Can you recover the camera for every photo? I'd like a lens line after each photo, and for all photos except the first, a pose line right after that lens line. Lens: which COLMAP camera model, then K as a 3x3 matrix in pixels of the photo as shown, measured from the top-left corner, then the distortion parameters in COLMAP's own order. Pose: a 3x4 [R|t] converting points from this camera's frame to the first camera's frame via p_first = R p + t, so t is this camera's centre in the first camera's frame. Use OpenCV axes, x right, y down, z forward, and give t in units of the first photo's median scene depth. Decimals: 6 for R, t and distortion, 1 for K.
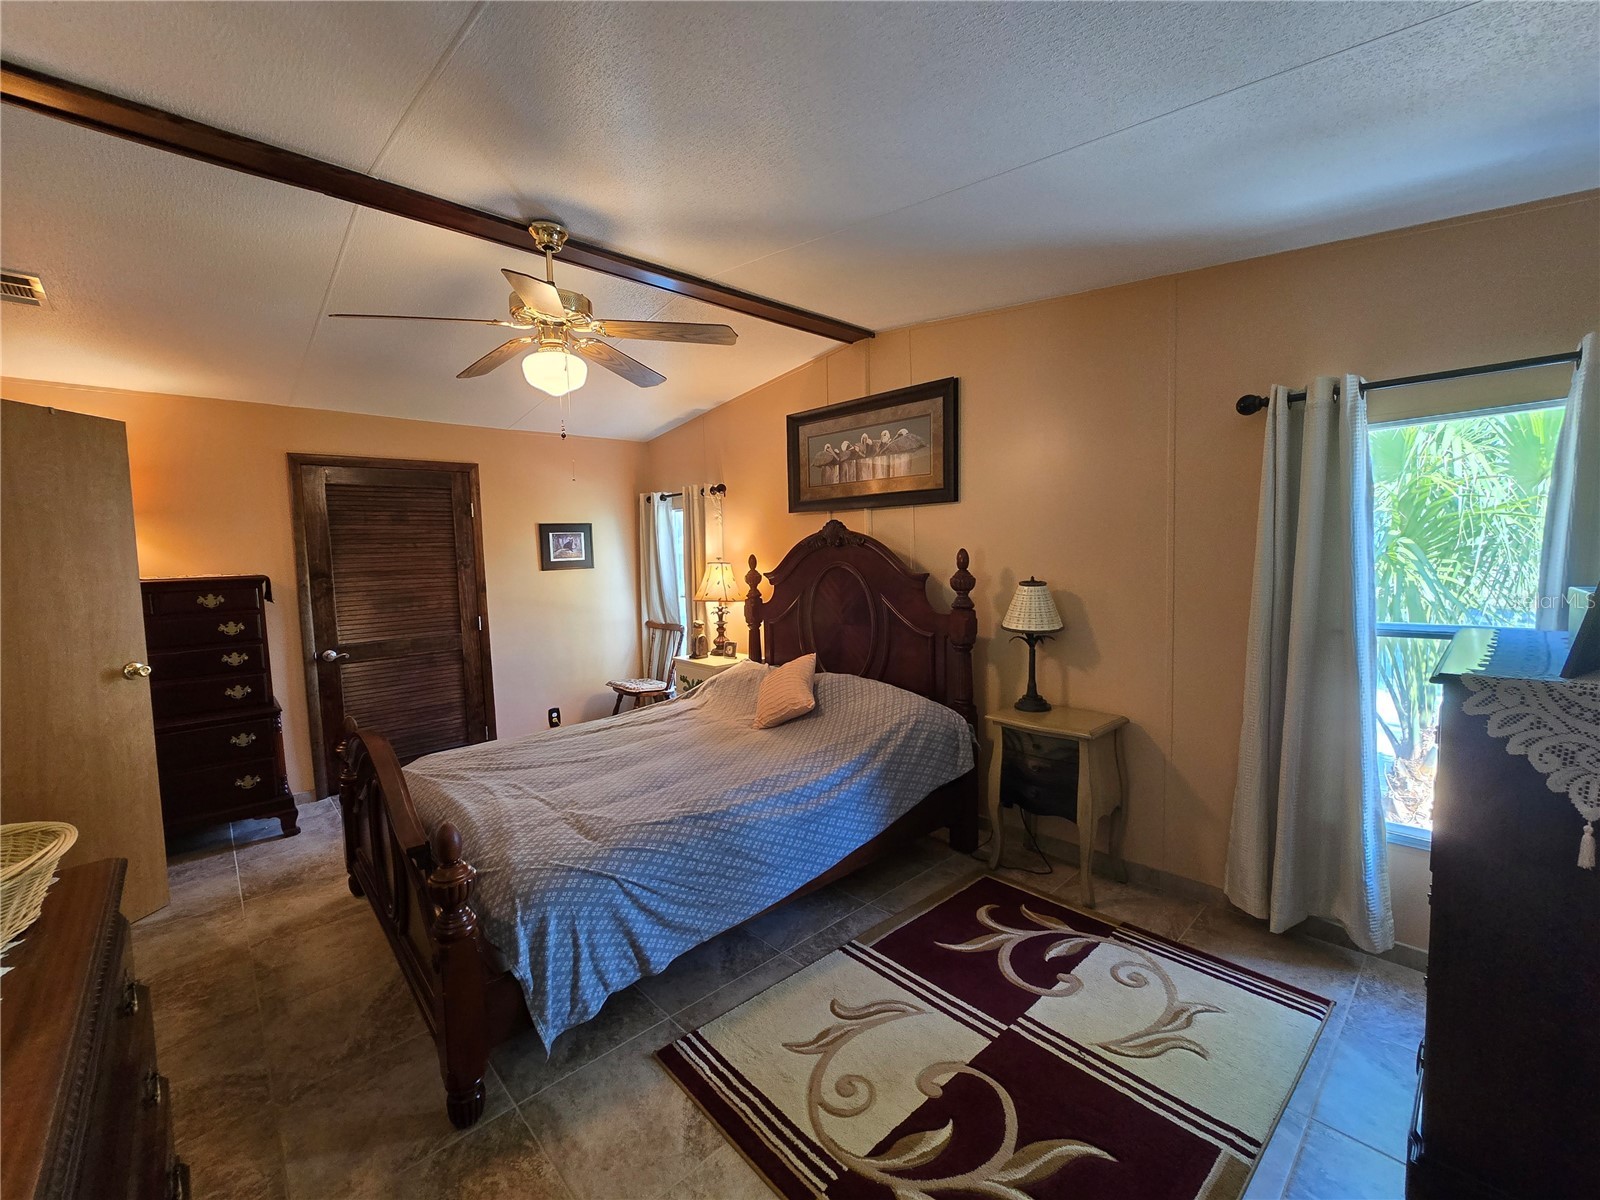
lens RADIAL K [[654.2, 0, 794.4], [0, 654.2, 607.5], [0, 0, 1]] dist [-0.004494, 0.001038]
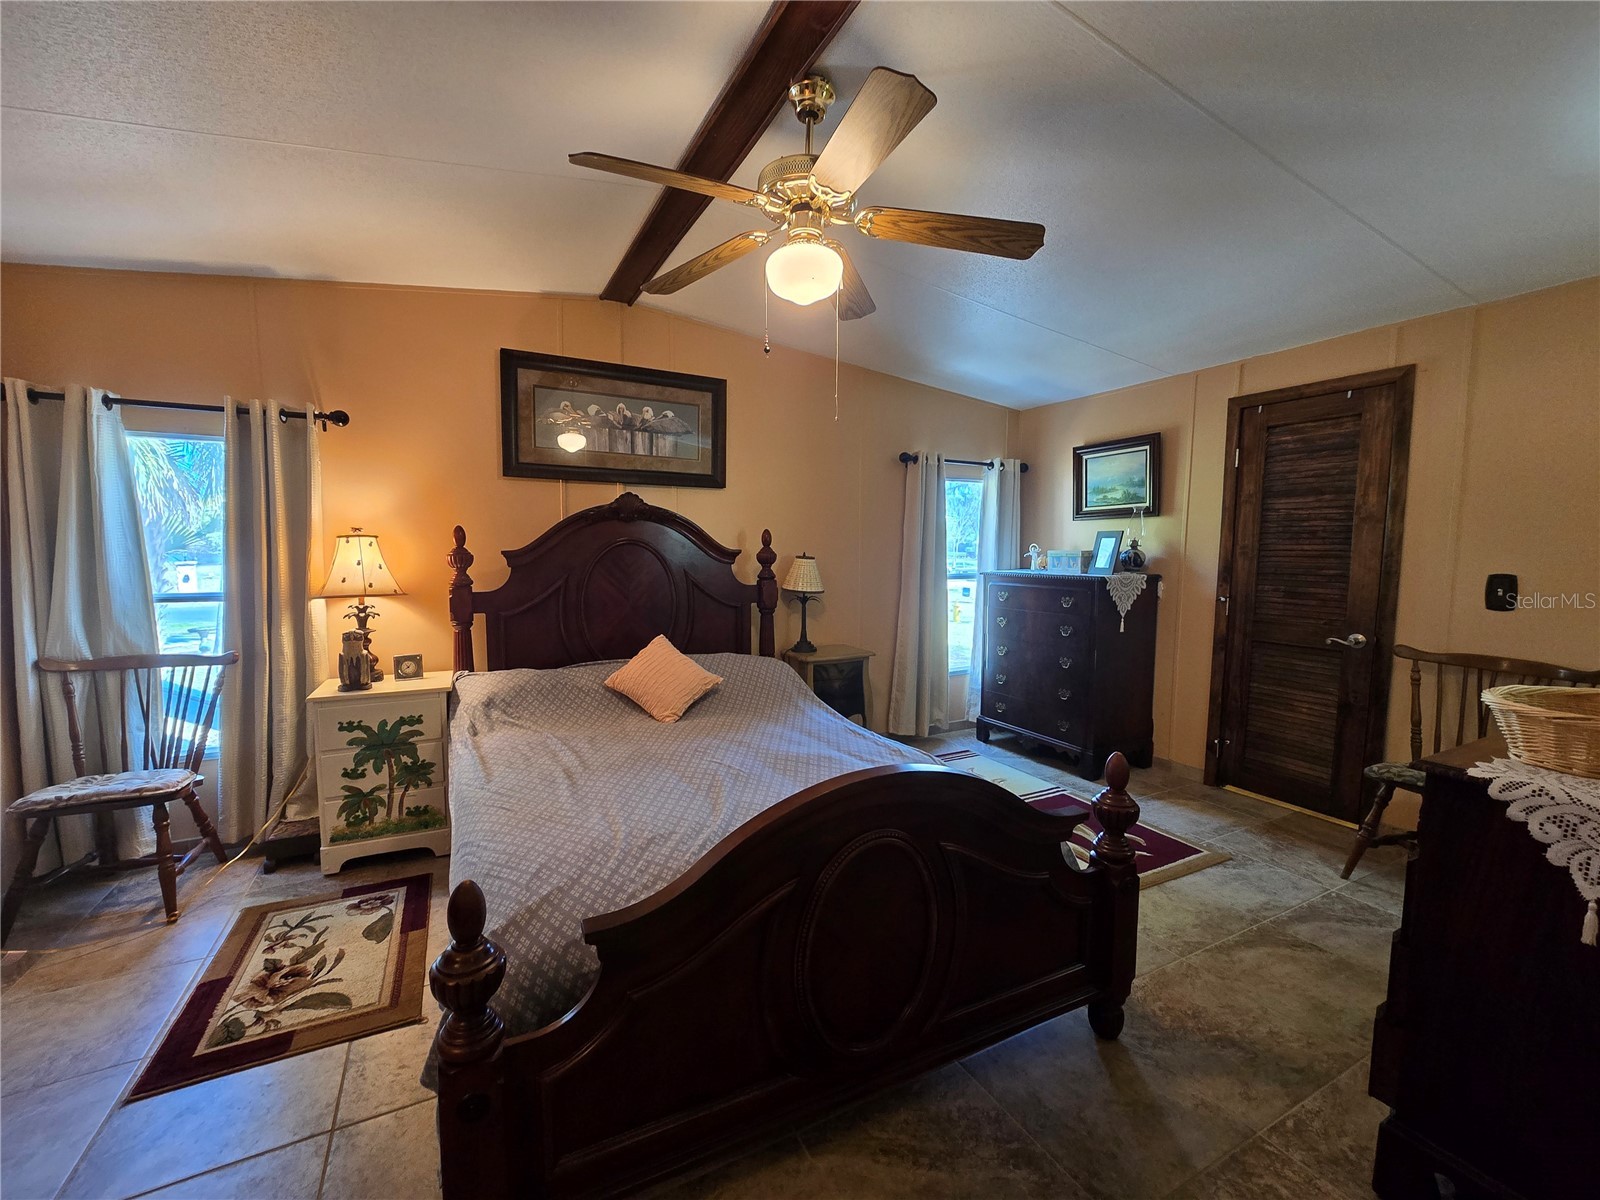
lens RADIAL K [[654.2, 0, 791.6], [0, 654.2, 591.9], [0, 0, 1]] dist [-0.004494, 0.001038]
pose [[0.268043, -0.047466, 0.962237, -0.775009], [0.067221, 0.997273, 0.030469, -0.007280], [-0.961059, 0.056516, 0.270502, 0.542102]]
